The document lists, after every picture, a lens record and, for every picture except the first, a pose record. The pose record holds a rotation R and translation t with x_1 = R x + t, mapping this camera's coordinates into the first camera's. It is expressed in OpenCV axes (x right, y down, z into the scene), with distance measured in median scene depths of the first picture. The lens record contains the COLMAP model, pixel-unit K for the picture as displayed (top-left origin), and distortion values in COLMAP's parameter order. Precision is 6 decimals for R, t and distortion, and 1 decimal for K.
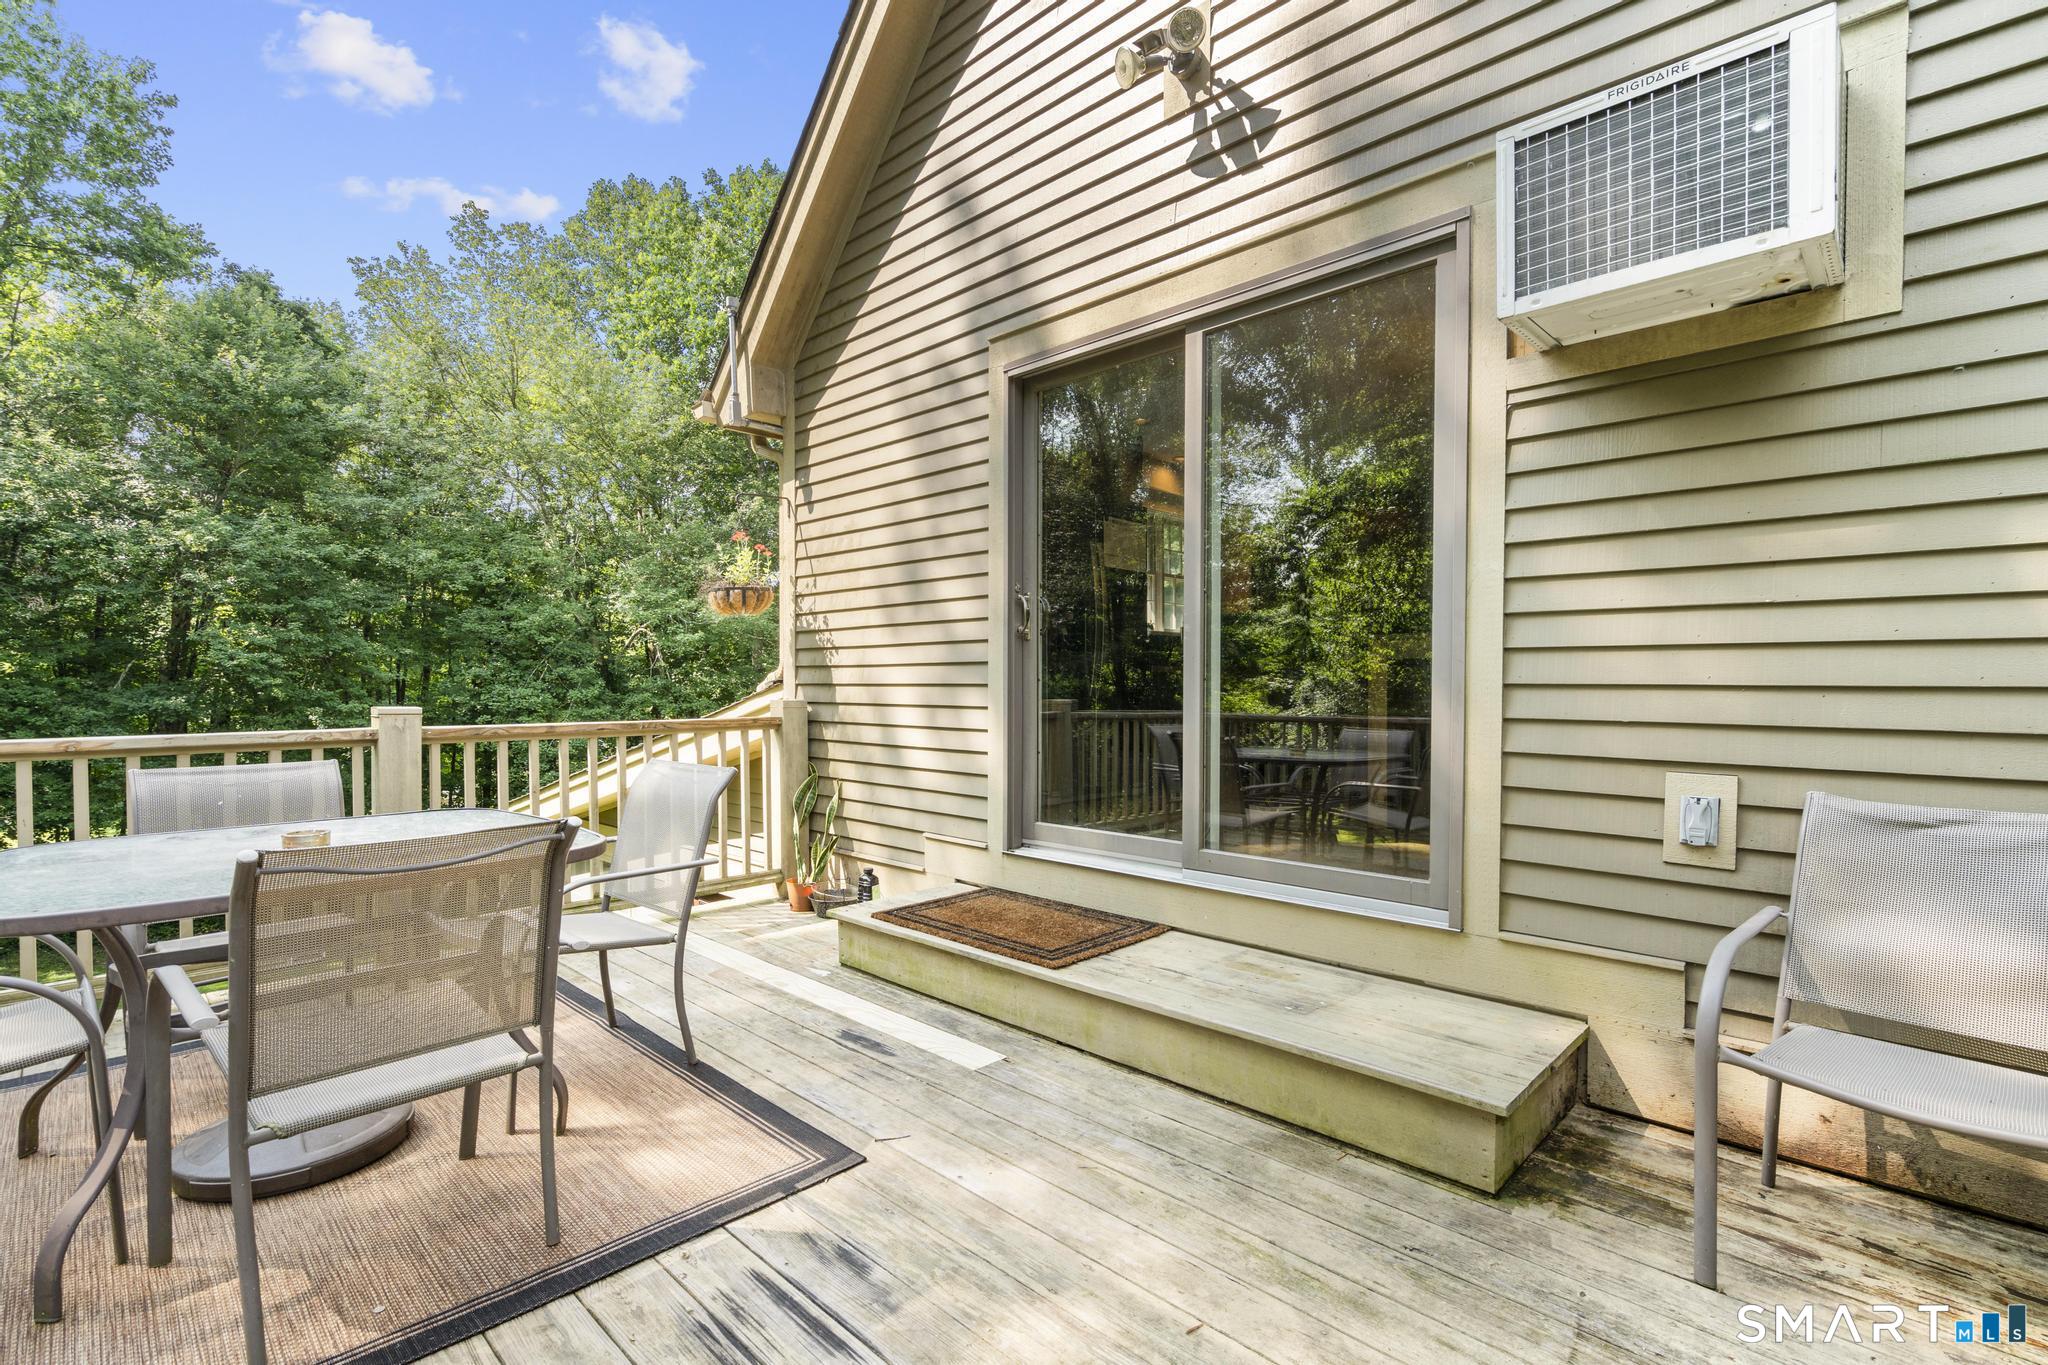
lens RADIAL K [[911.1, 0, 1016.5], [0, 911.1, 693.7], [0, 0, 1]] dist [0.007977, 0.000139]
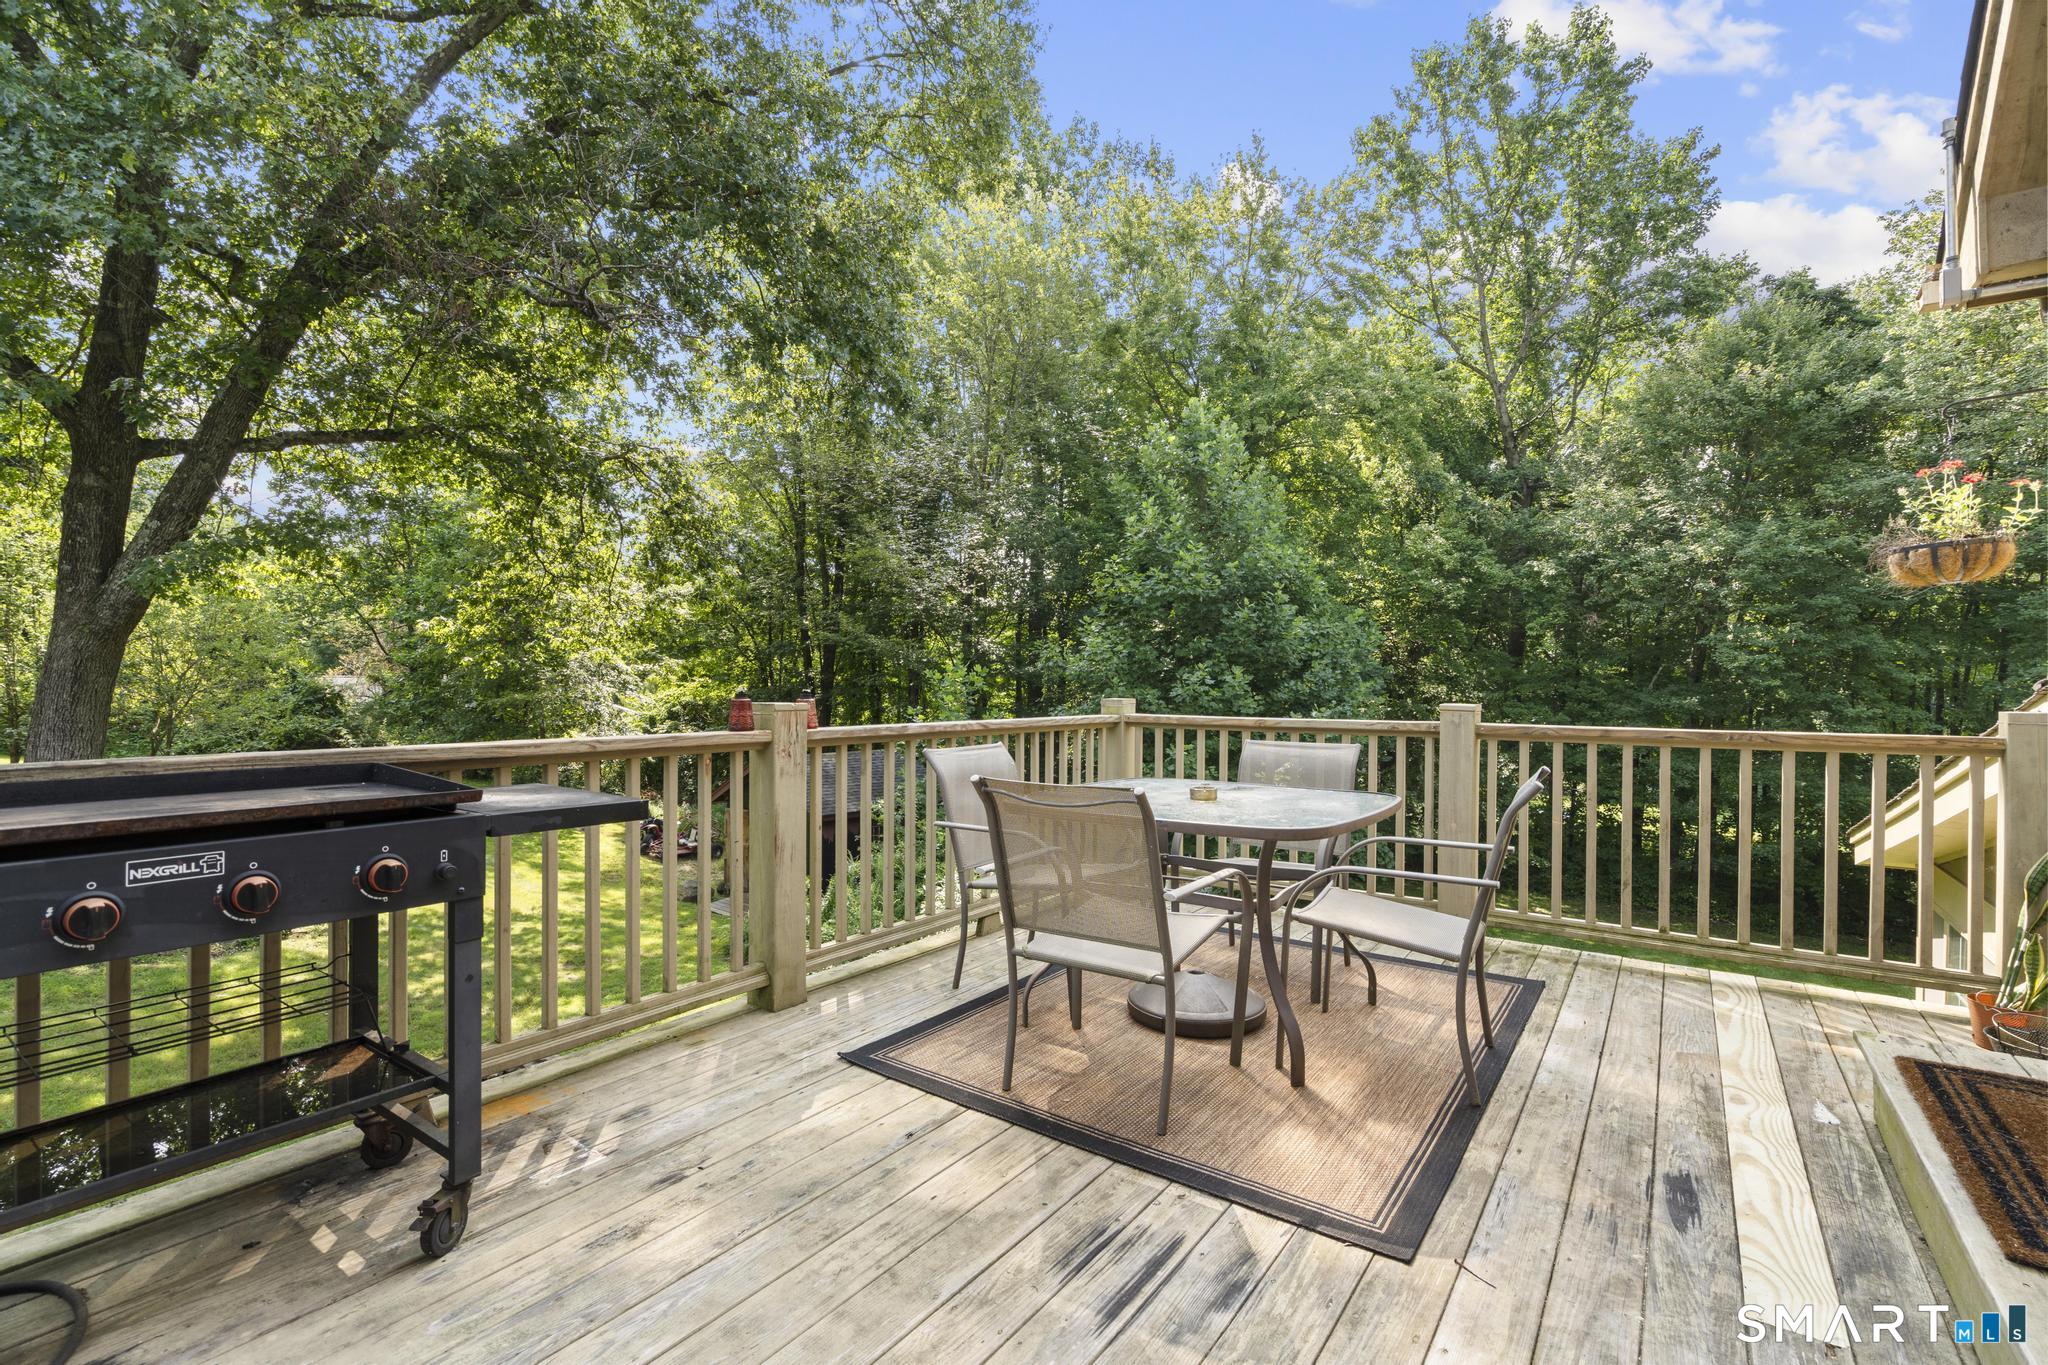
lens RADIAL K [[919.5, 0, 1023.2], [0, 919.5, 686.9], [0, 0, 1]] dist [-0.010192, 0.007032]
pose [[0.174017, 0.008075, -0.984709, 0.512688], [-0.017231, 0.999838, 0.005154, -0.003981], [0.984592, 0.016071, 0.174128, 0.448371]]
